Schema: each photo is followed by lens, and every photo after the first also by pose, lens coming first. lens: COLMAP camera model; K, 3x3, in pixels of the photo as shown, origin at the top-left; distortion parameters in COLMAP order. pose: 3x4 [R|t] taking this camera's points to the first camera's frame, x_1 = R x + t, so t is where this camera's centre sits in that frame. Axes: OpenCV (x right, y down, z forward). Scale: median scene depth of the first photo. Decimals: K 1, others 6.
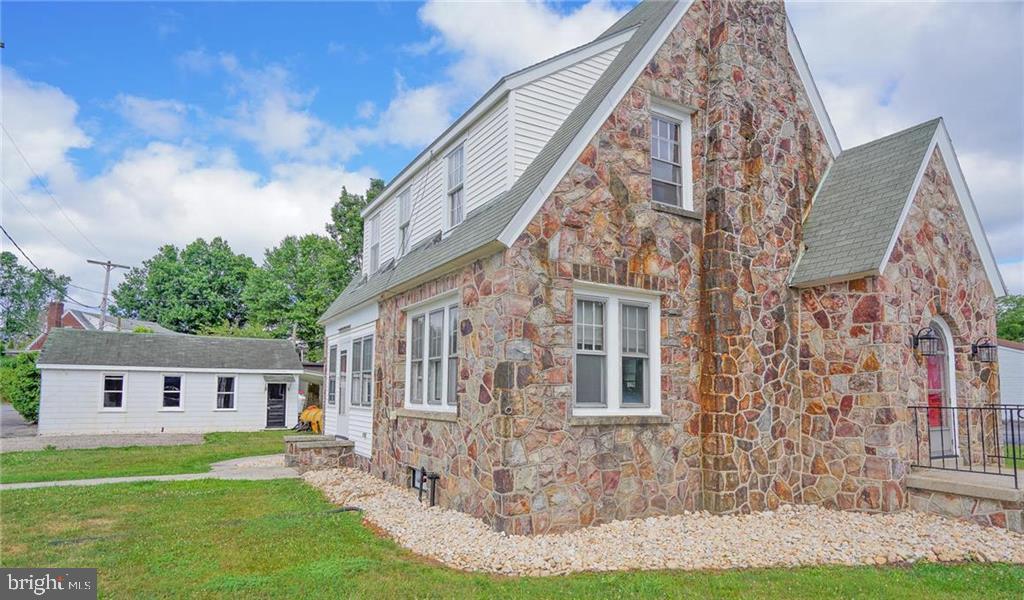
lens RADIAL K [[570.3, 0, 511.3], [0, 570.3, 338.1], [0, 0, 1]] dist [-0.102177, 0.047361]
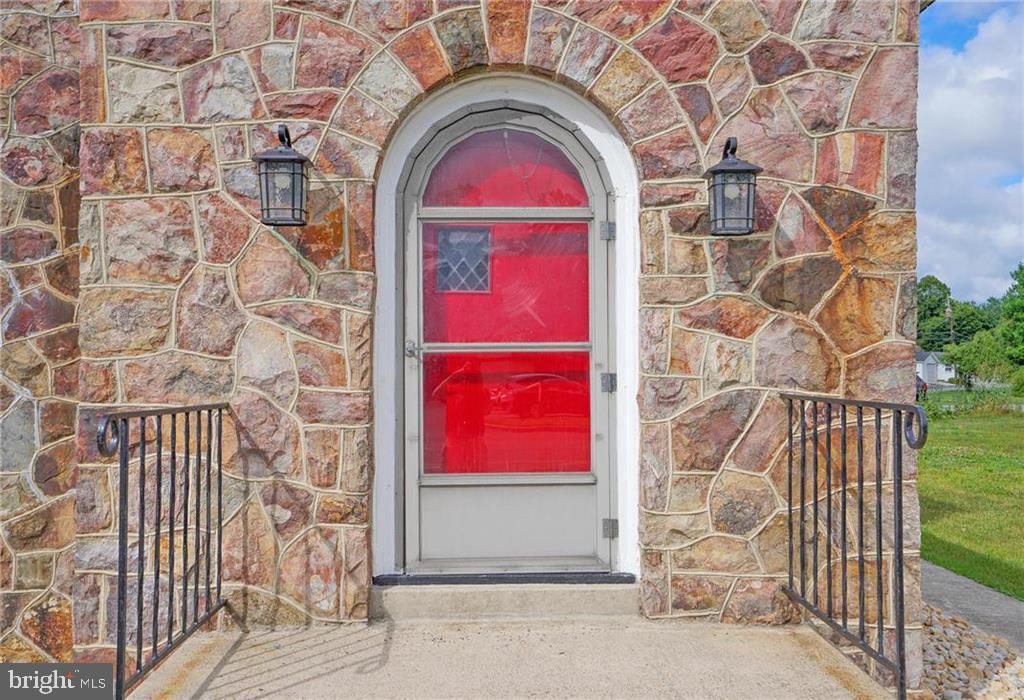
lens RADIAL K [[1036.6, 0, 512.0], [0, 1036.6, 350.0], [0, 0, 1]] dist [0.051030, 0.001506]
pose [[0.913822, -0.028772, -0.405094, 1.102779], [0.055757, 0.996930, 0.054970, 0.075076], [0.402269, -0.072820, 0.912621, 0.553737]]
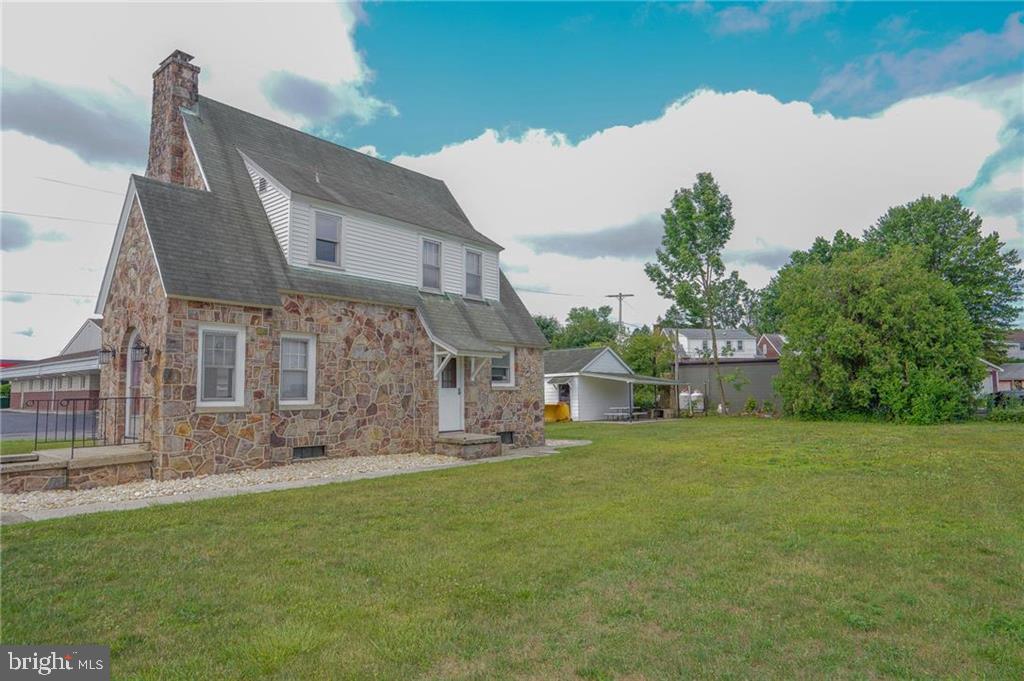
lens RADIAL K [[589.0, 0, 512.0], [0, 589.0, 340.5], [0, 0, 1]] dist [-0.002255, -0.000162]
pose [[0.390059, -0.096908, -0.915676, 2.648528], [0.104879, 0.992650, -0.060379, 0.179982], [0.914797, -0.072484, 0.397356, 1.388638]]
